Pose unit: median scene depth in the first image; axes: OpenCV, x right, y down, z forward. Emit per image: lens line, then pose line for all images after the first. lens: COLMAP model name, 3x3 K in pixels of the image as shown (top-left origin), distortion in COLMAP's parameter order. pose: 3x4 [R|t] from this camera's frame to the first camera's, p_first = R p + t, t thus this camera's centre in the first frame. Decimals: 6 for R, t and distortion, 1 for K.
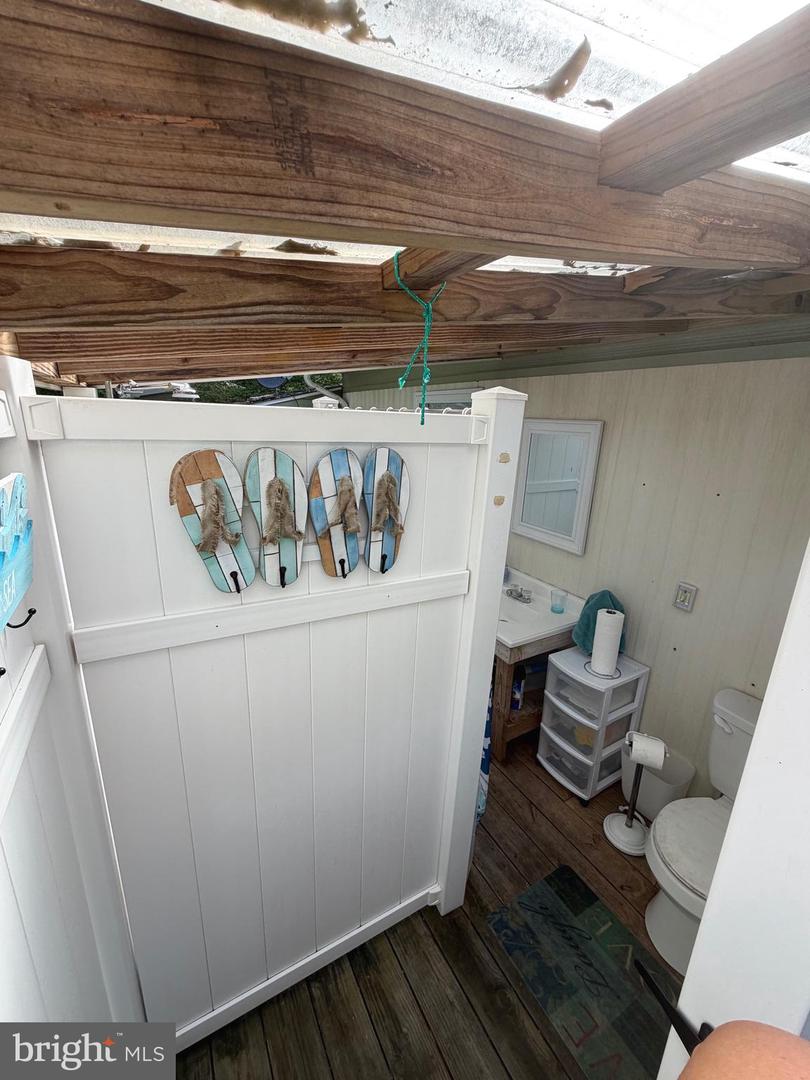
lens RADIAL K [[431.3, 0, 404.8], [0, 431.3, 536.2], [0, 0, 1]] dist [-0.000020, -0.000172]
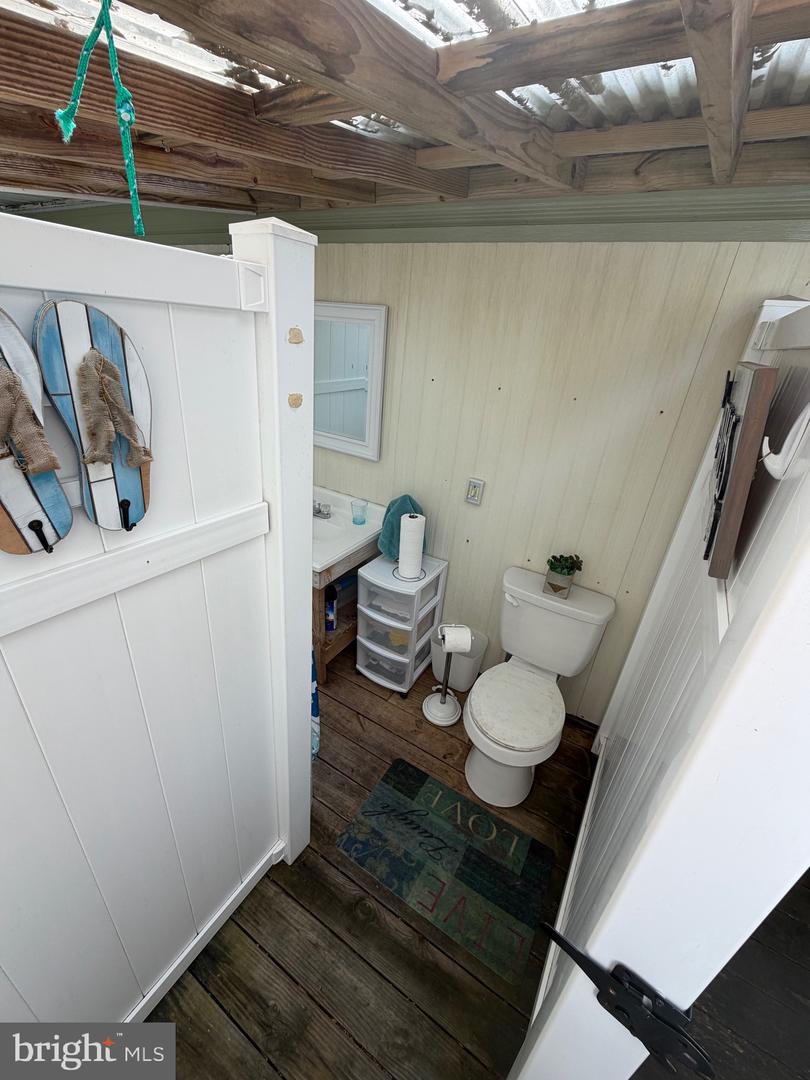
lens RADIAL K [[431.3, 0, 404.8], [0, 431.3, 536.2], [0, 0, 1]] dist [-0.000020, -0.000172]
pose [[0.875224, -0.178789, 0.449464, 0.009560], [0.080955, 0.970220, 0.228296, -0.008276], [-0.476896, -0.163424, 0.863634, 0.164164]]
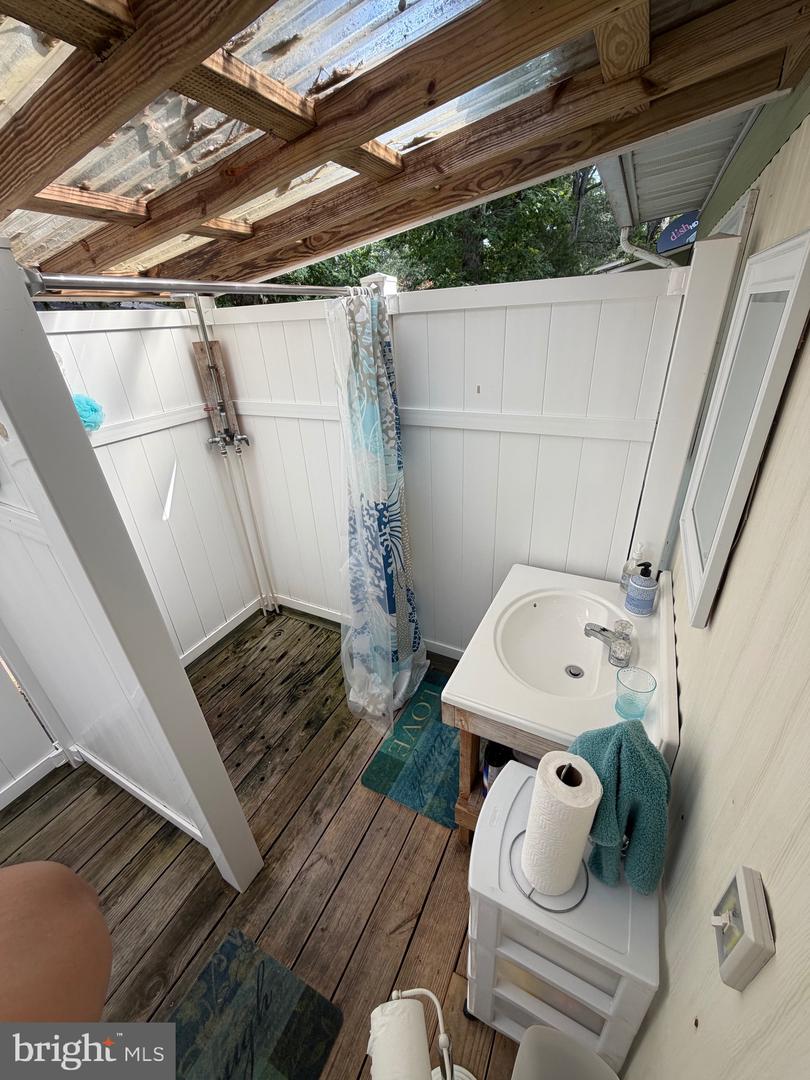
lens RADIAL K [[431.3, 0, 404.8], [0, 431.3, 536.2], [0, 0, 1]] dist [-0.000020, -0.000172]
pose [[0.542286, 0.321995, -0.776045, 0.697097], [-0.152609, 0.946034, 0.285886, -0.135497], [0.826218, -0.036601, 0.562160, 0.729221]]
